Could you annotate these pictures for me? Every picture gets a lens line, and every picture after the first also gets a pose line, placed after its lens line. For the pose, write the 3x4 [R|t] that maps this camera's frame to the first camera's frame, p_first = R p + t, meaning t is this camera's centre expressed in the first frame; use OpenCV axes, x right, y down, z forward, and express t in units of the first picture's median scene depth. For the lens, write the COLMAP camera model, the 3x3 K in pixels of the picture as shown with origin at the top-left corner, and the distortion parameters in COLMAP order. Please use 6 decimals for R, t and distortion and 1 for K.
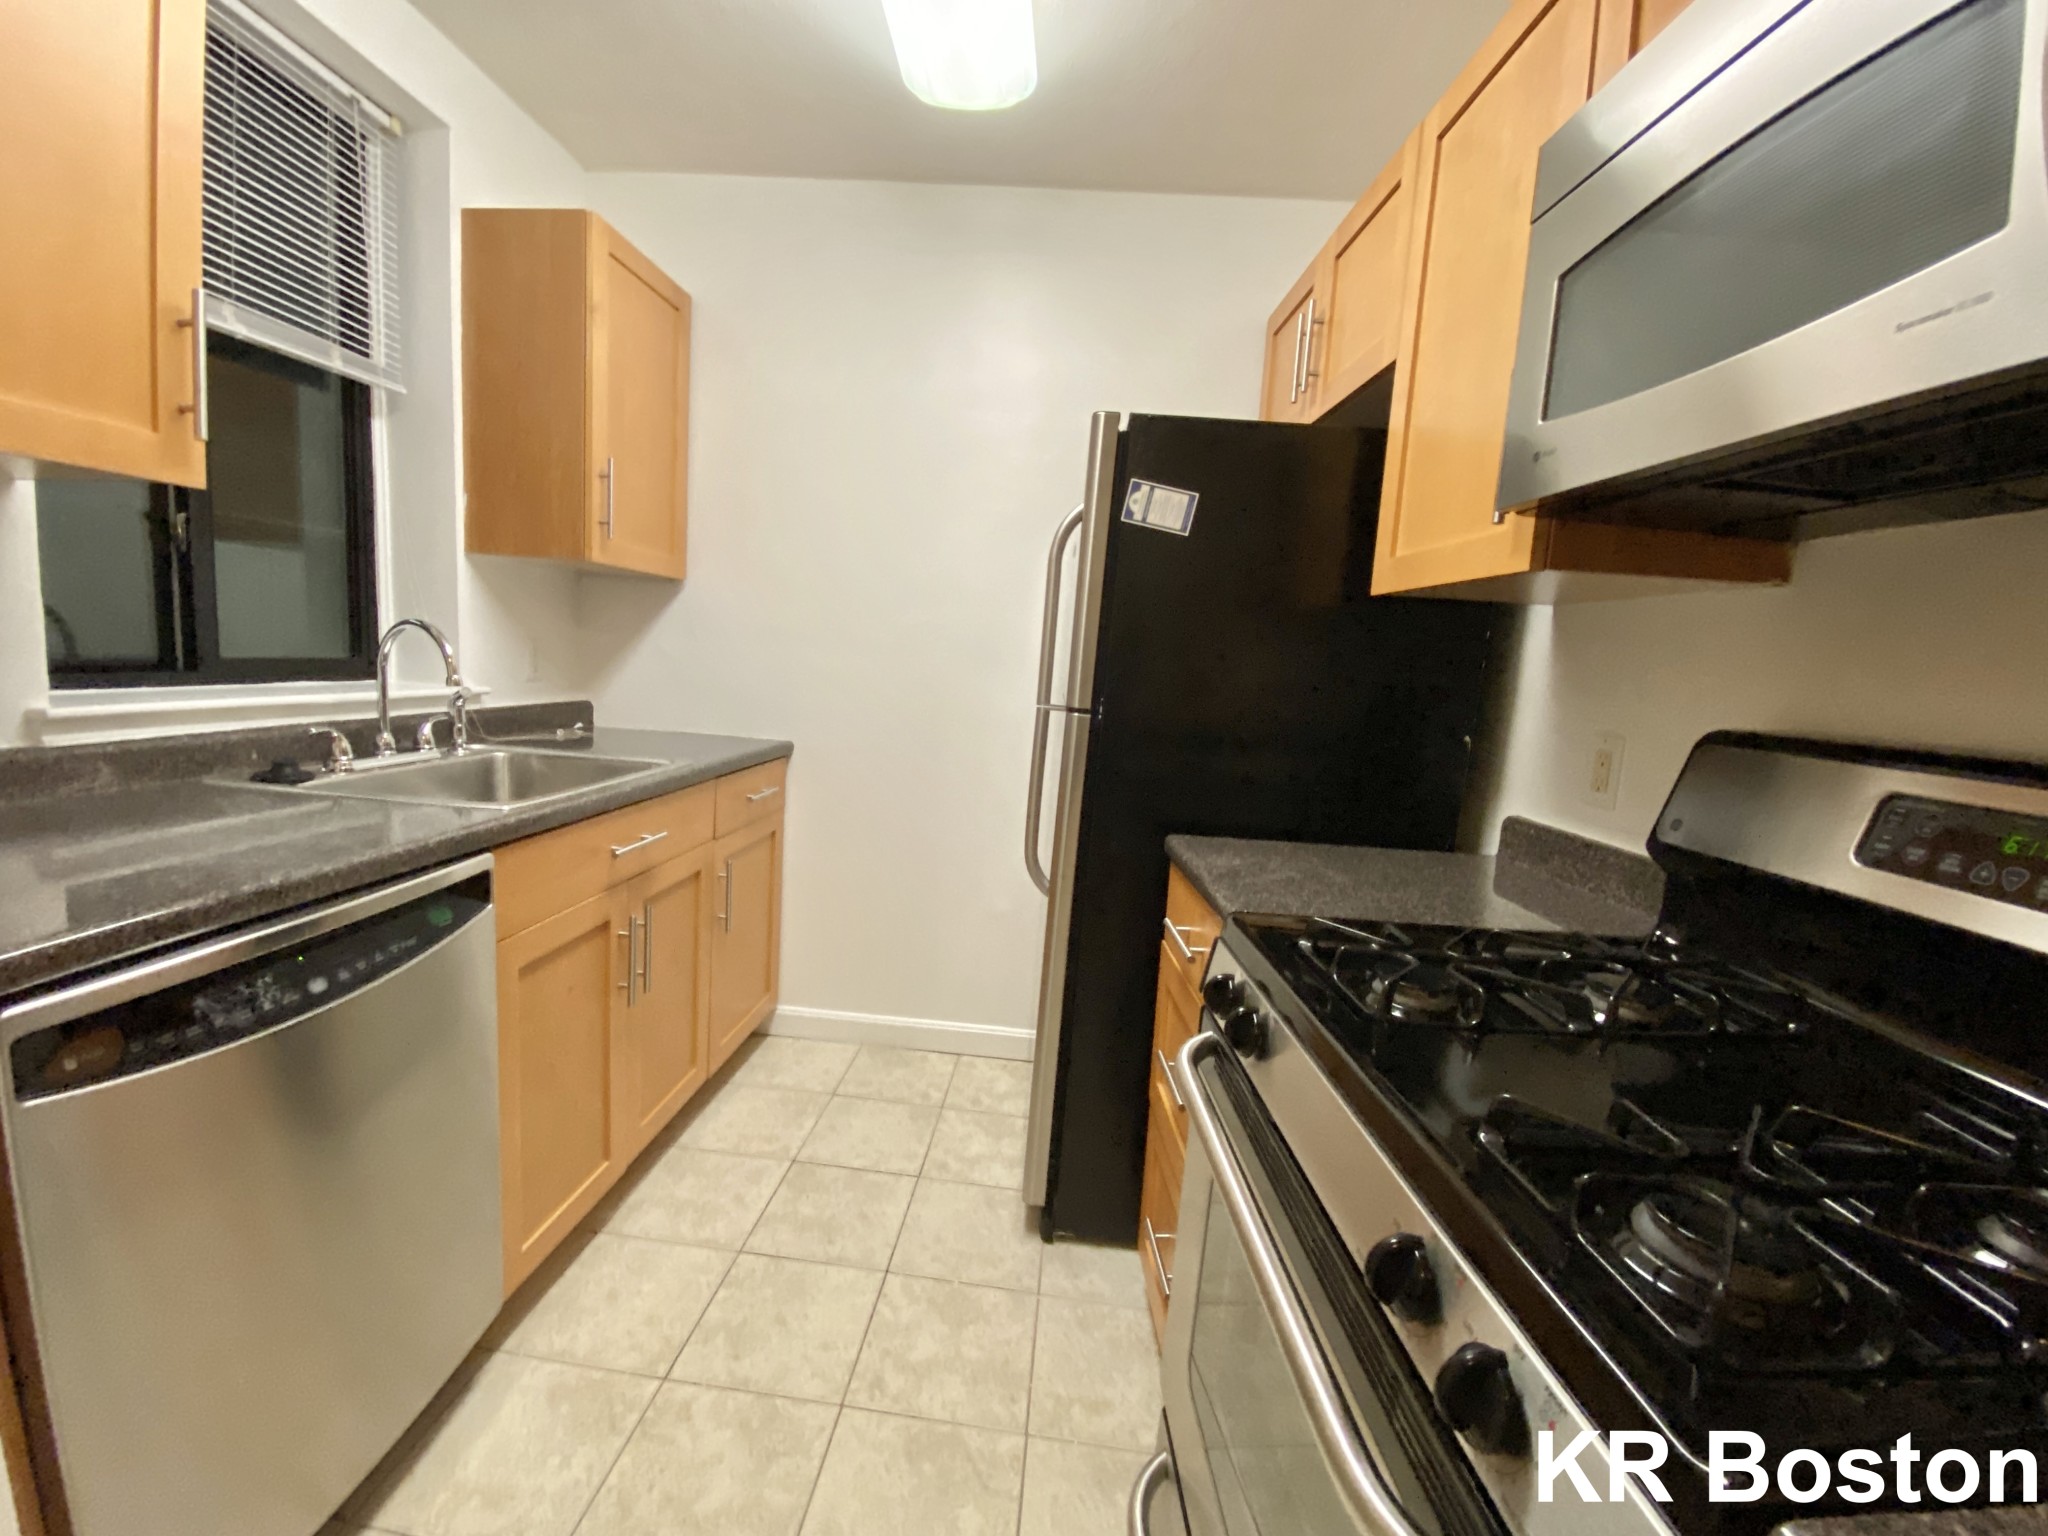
lens RADIAL K [[835.5, 0, 1017.4], [0, 835.5, 764.0], [0, 0, 1]] dist [0.016149, -0.000159]
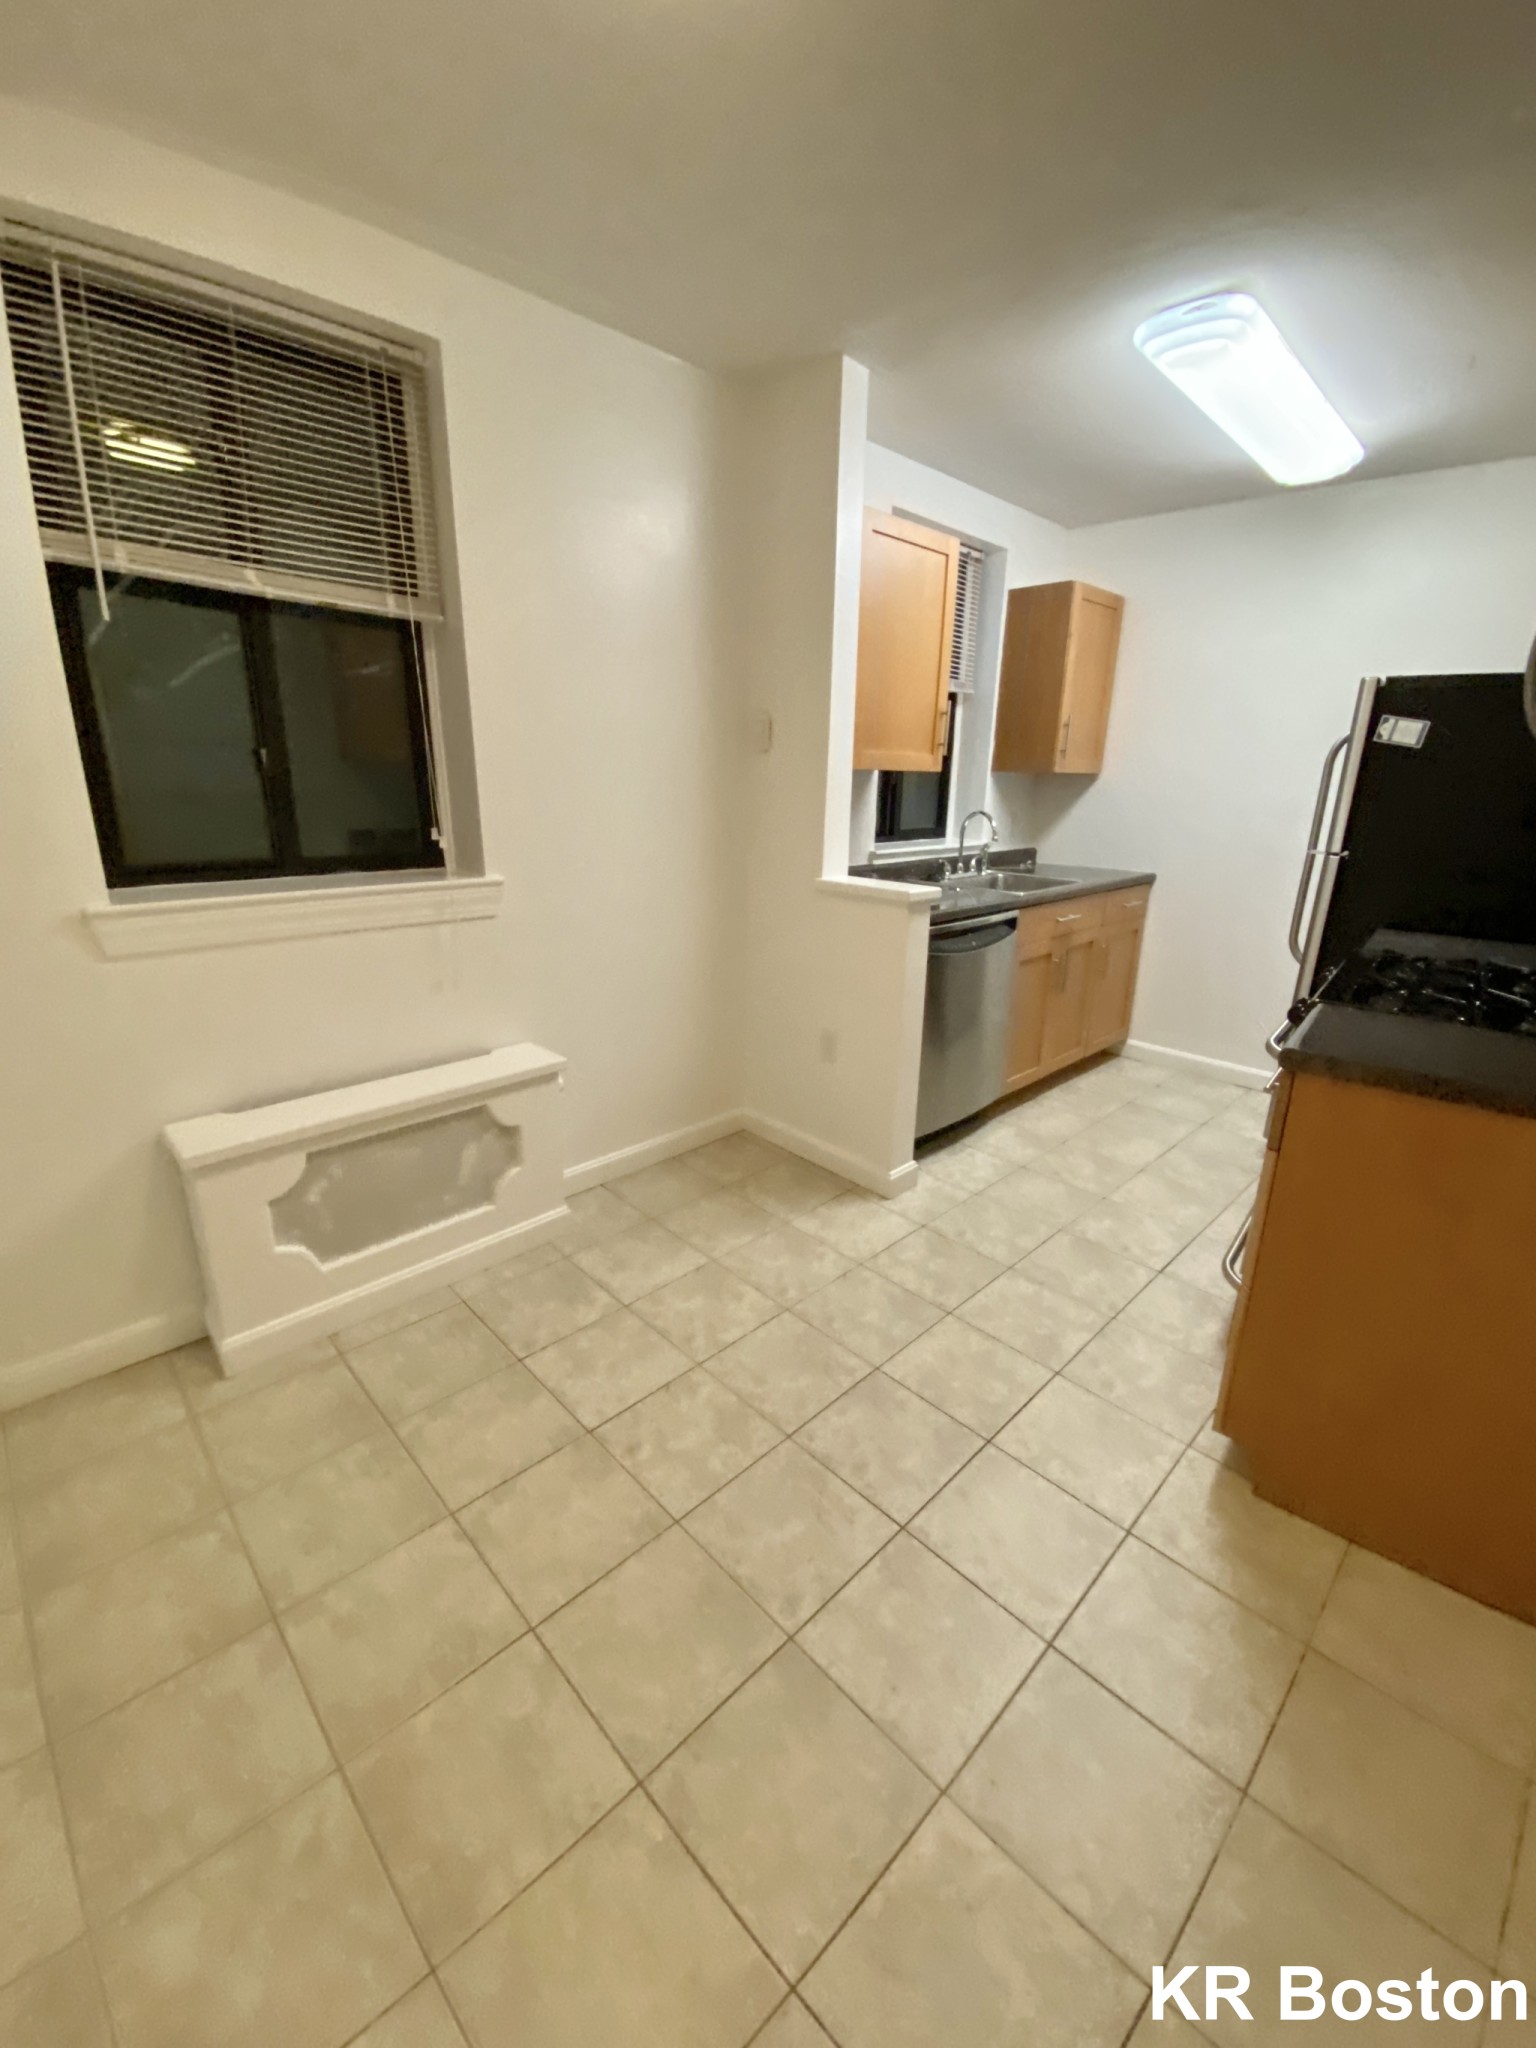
lens RADIAL K [[835.5, 0, 761.7], [0, 835.5, 1017.1], [0, 0, 1]] dist [0.016149, -0.000159]
pose [[0.760055, 0.132200, -0.636270, 0.272712], [-0.052669, 0.988400, 0.142448, 0.070287], [0.647721, -0.074756, 0.758201, -0.918611]]
